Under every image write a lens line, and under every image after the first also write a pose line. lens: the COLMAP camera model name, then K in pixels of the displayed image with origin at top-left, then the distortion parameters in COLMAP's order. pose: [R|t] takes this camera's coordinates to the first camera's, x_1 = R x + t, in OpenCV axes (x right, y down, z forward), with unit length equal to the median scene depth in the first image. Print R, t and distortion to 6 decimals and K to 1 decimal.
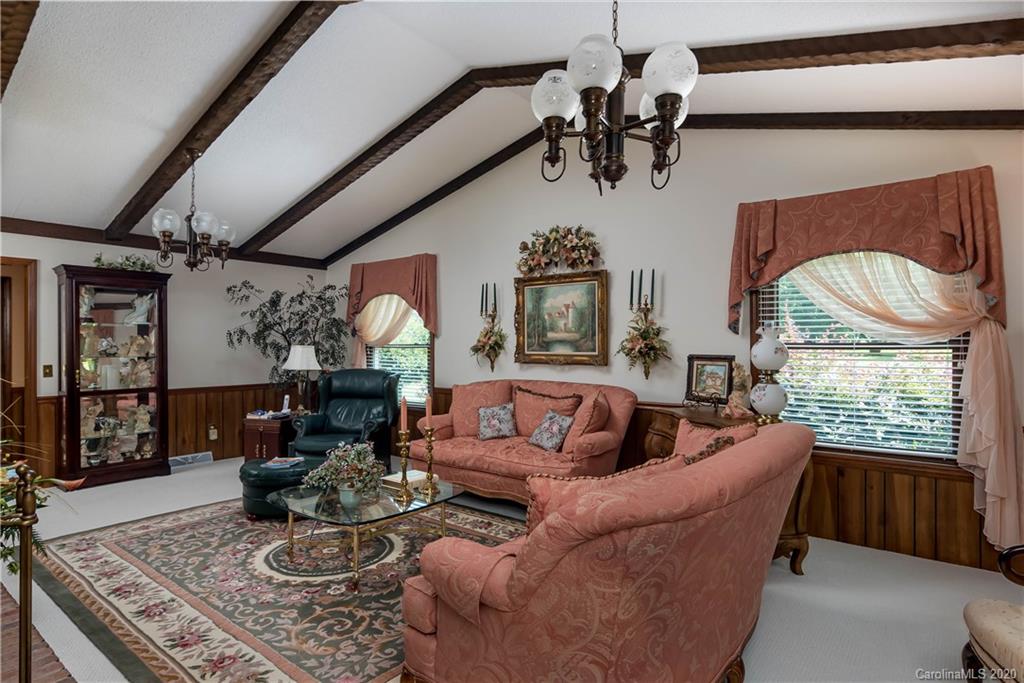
lens RADIAL K [[552.7, 0, 514.4], [0, 552.7, 340.8], [0, 0, 1]] dist [-0.003996, 0.005139]
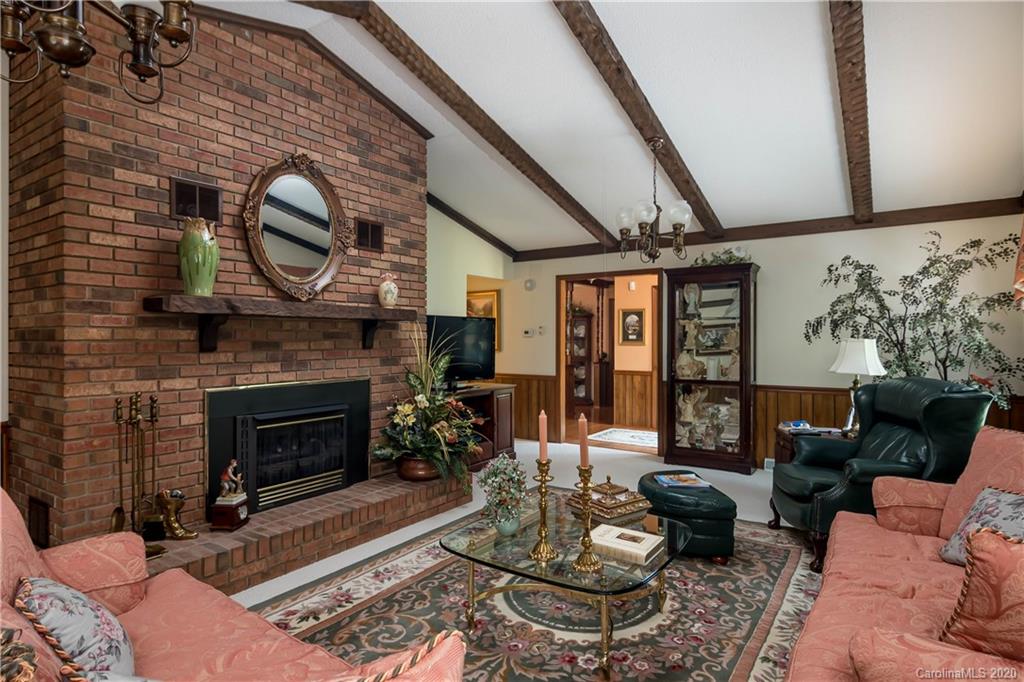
lens RADIAL K [[552.7, 0, 514.3], [0, 552.7, 339.1], [0, 0, 1]] dist [-0.003996, 0.005139]
pose [[0.067319, 0.005226, -0.997718, 0.502500], [0.003814, 0.999978, 0.005496, 0.004424], [0.997724, -0.004176, 0.067297, 0.913620]]
